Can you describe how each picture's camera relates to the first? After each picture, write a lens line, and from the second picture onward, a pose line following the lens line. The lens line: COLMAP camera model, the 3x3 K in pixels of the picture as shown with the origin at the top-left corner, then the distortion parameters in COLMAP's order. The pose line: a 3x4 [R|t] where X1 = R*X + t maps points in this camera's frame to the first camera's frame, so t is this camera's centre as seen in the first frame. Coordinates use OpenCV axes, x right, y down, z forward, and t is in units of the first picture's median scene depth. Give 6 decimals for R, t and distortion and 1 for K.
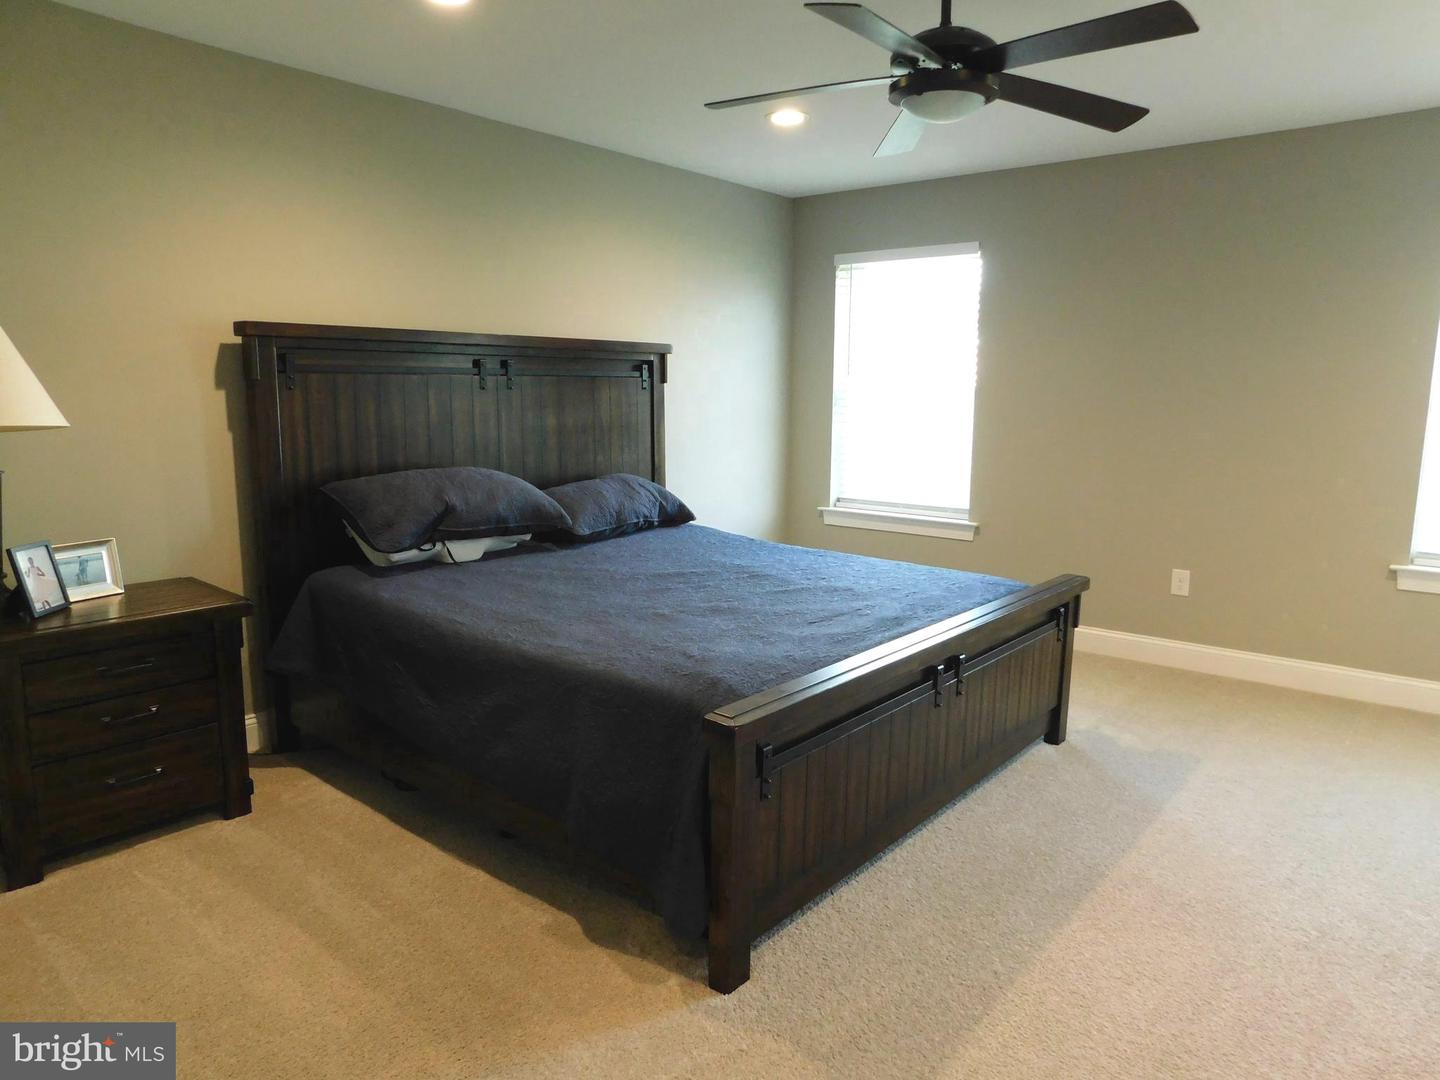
lens RADIAL K [[949.5, 0, 720.0], [0, 949.5, 540.0], [0, 0, 1]] dist [-0.071676, 0.056933]
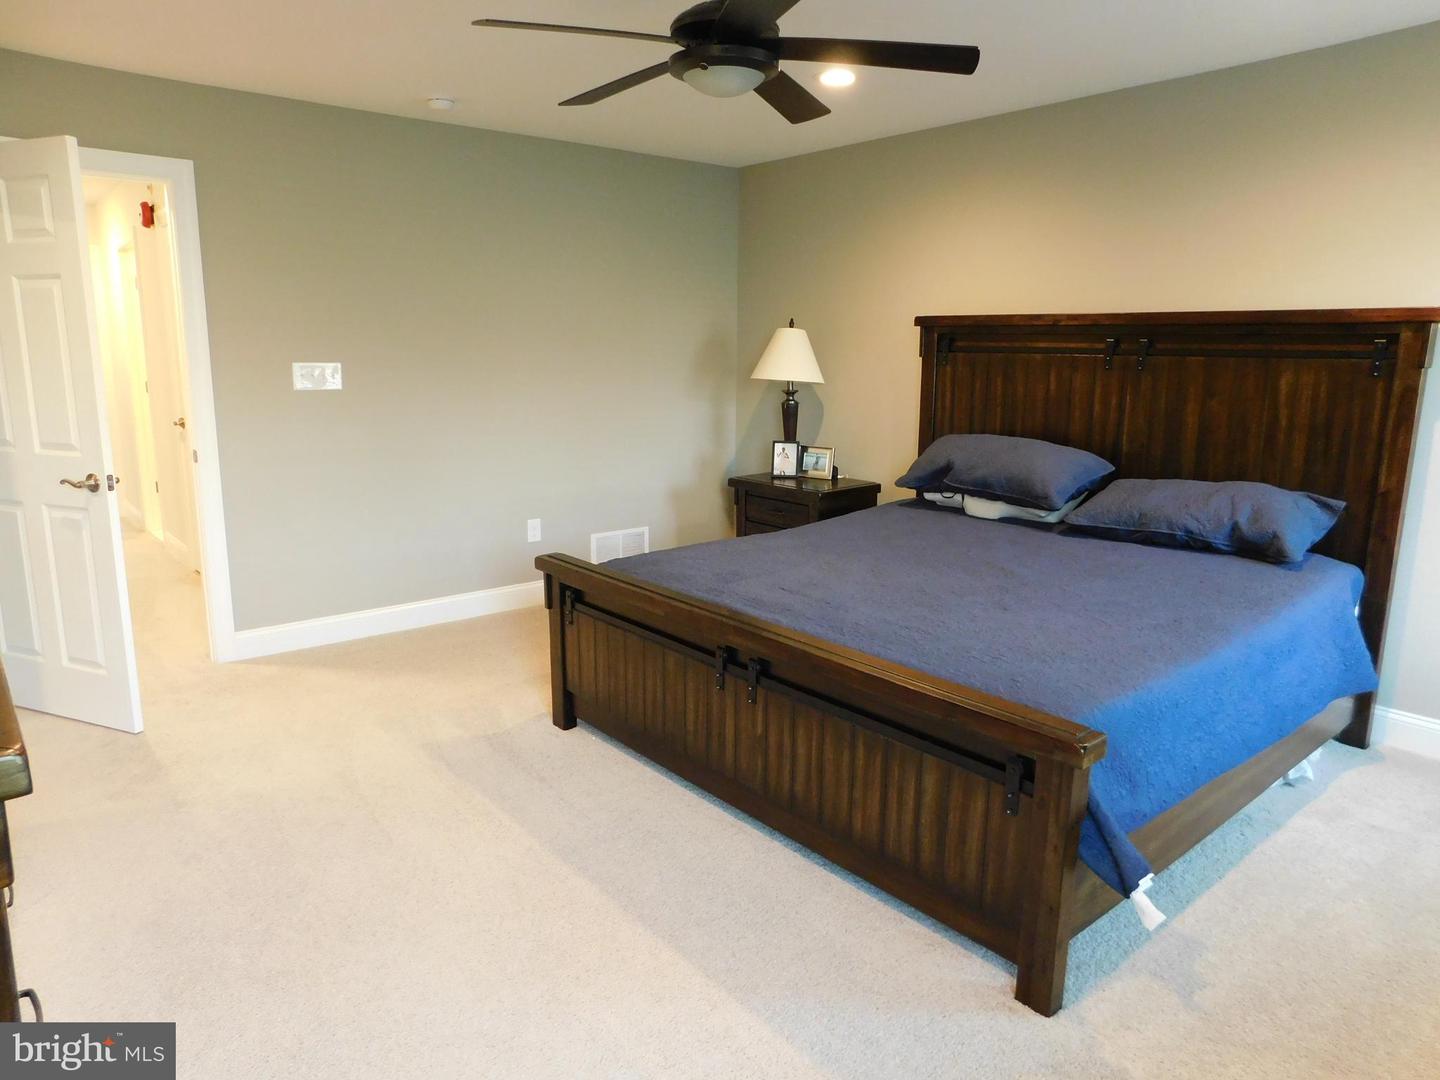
lens RADIAL K [[949.5, 0, 720.0], [0, 949.5, 540.0], [0, 0, 1]] dist [-0.071676, 0.056933]
pose [[-0.186482, 0.187065, -0.964485, 0.881175], [-0.159033, 0.963011, 0.217528, -0.146386], [0.969501, 0.193950, -0.149835, 0.849999]]
